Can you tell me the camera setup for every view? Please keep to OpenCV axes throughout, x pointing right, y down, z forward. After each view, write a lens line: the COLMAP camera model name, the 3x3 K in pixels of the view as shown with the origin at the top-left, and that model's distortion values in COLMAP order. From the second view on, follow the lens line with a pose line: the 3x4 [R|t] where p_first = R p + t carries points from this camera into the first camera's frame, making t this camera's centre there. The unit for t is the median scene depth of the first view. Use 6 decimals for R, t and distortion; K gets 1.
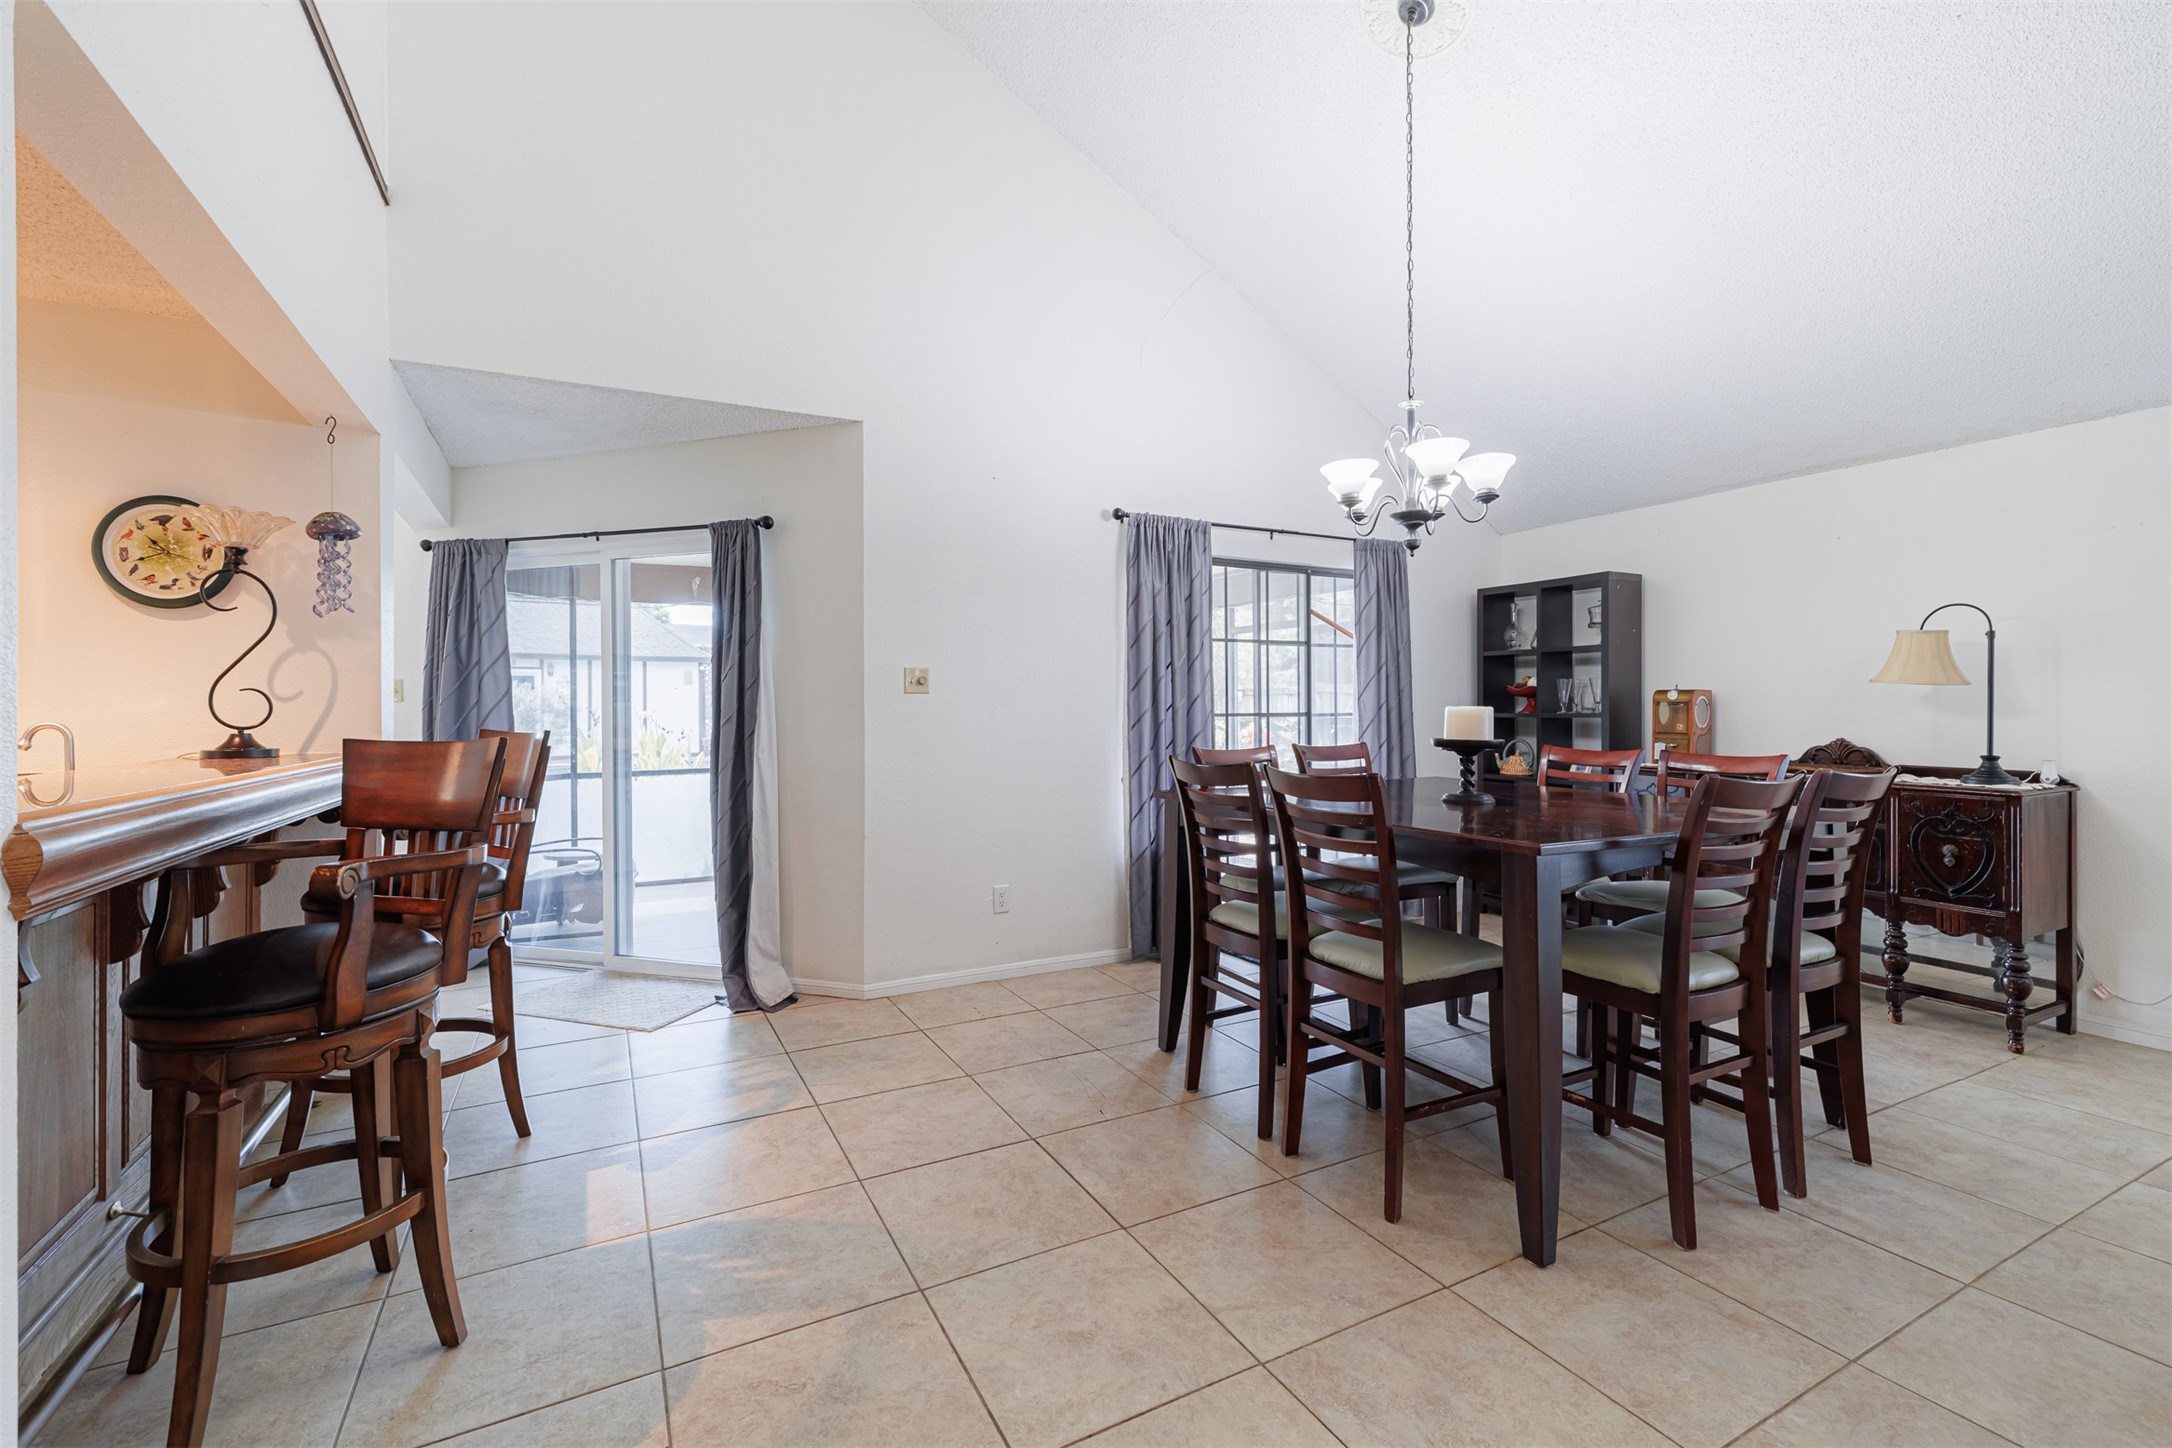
lens RADIAL K [[908.5, 0, 1056.4], [0, 908.5, 705.2], [0, 0, 1]] dist [0.007882, -0.002274]
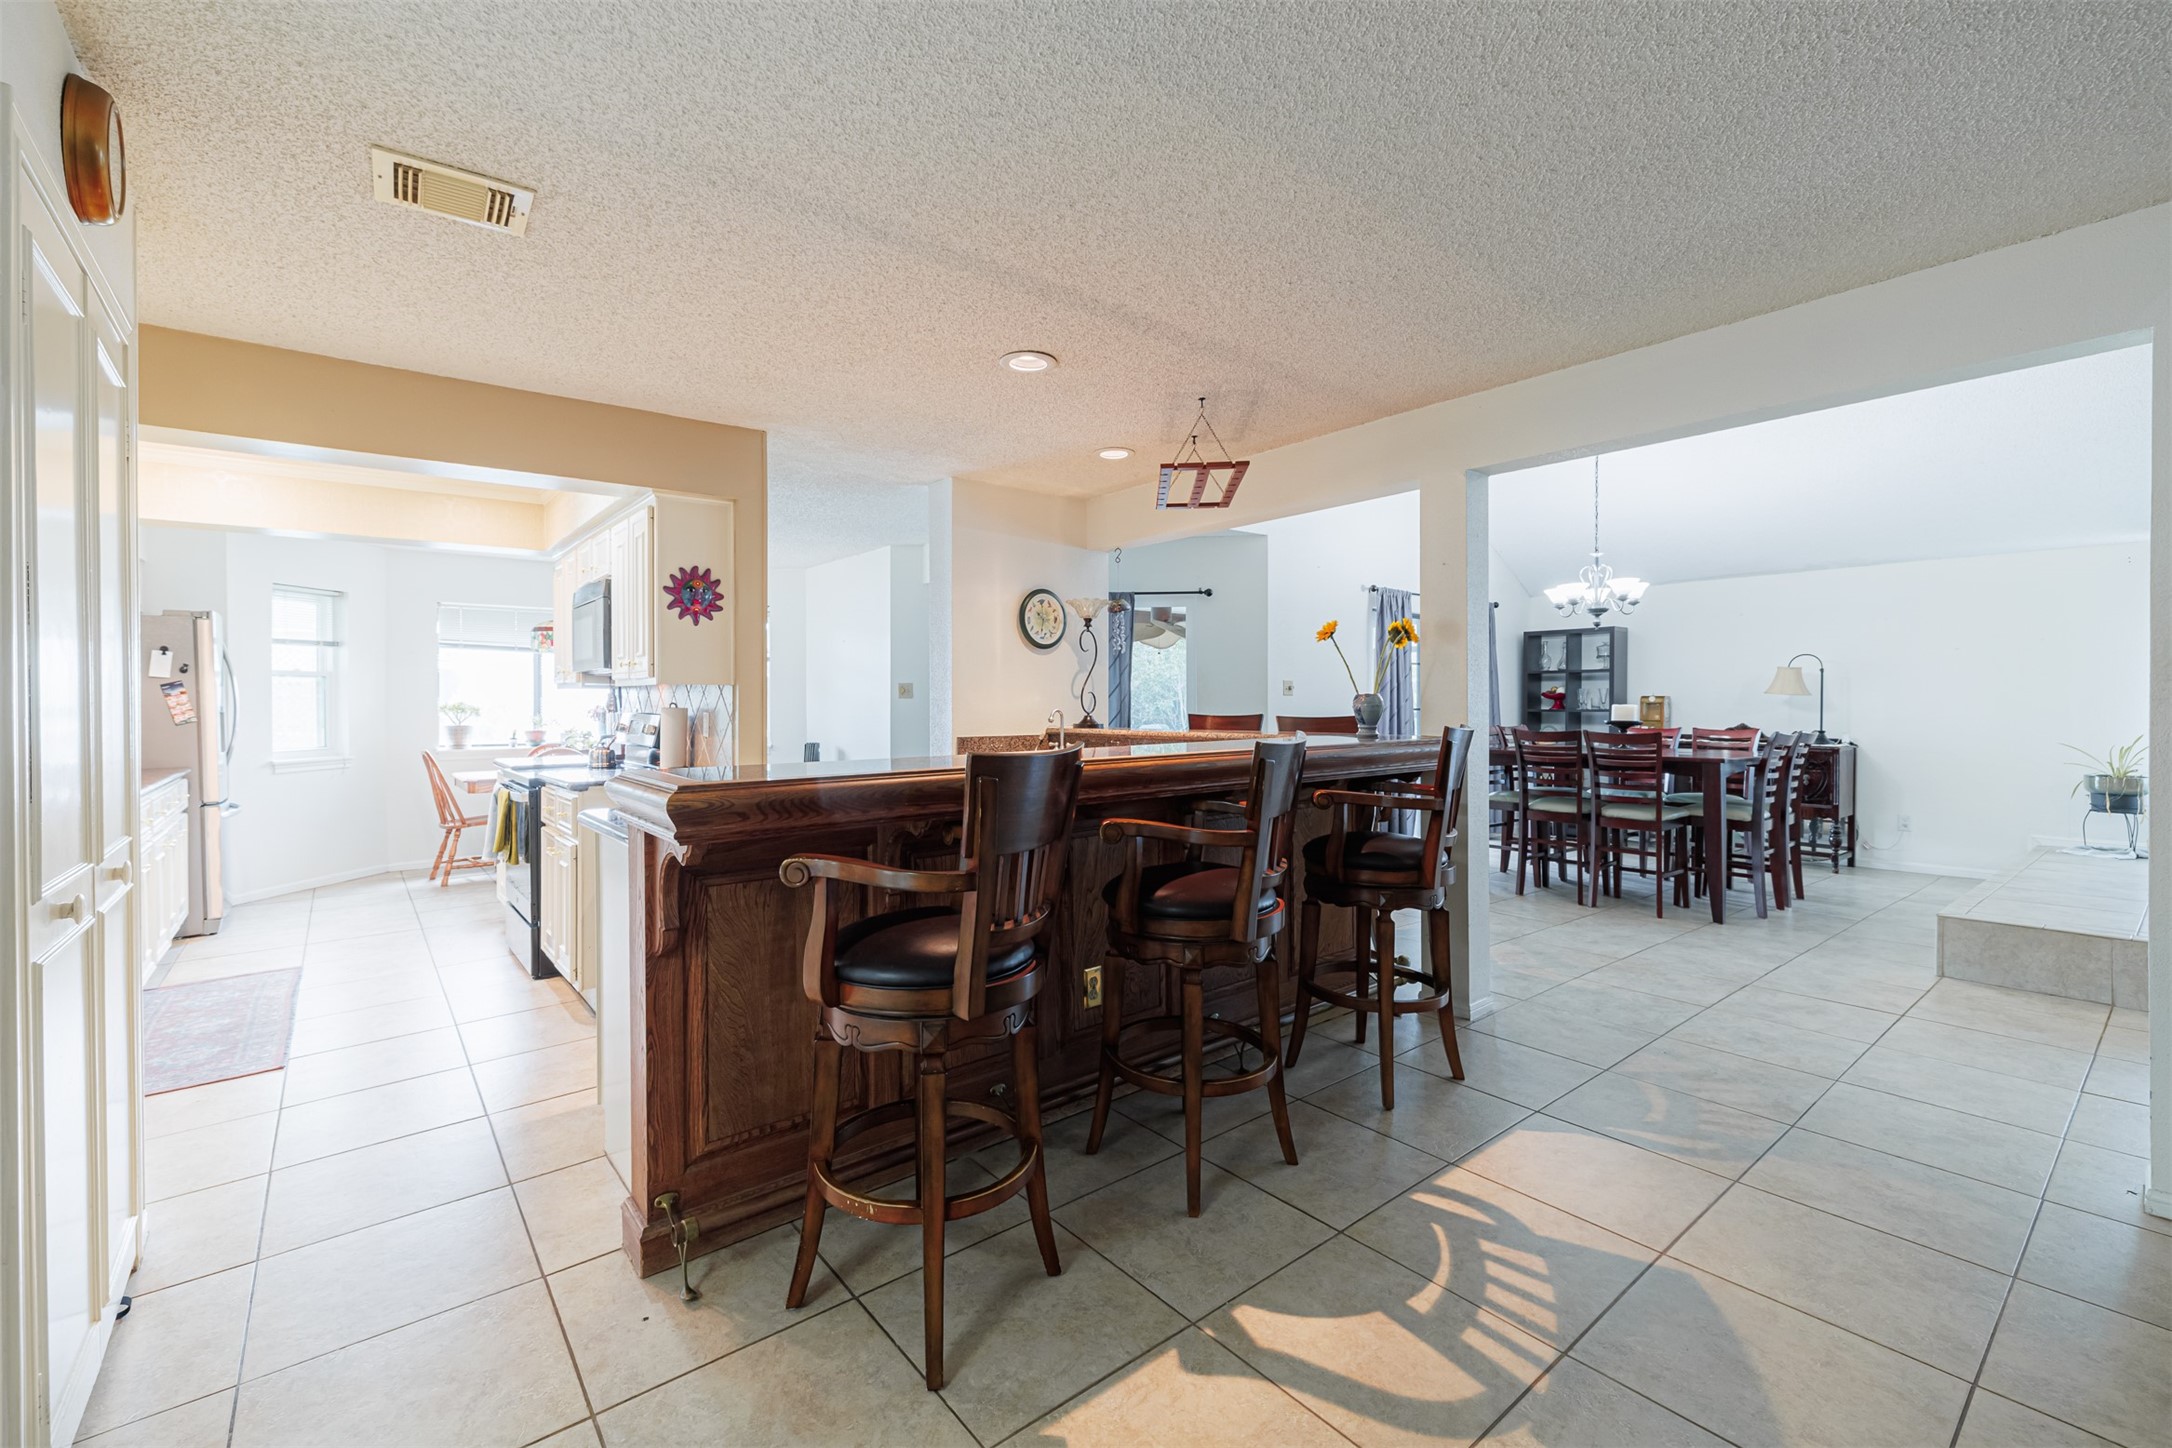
lens RADIAL K [[908.5, 0, 1057.0], [0, 908.5, 700.0], [0, 0, 1]] dist [0.007882, -0.002274]
pose [[0.981959, 0.006962, 0.188967, -0.940533], [-0.006826, 0.999976, -0.001369, 0.001423], [-0.188972, 0.000055, 0.981983, -0.610777]]
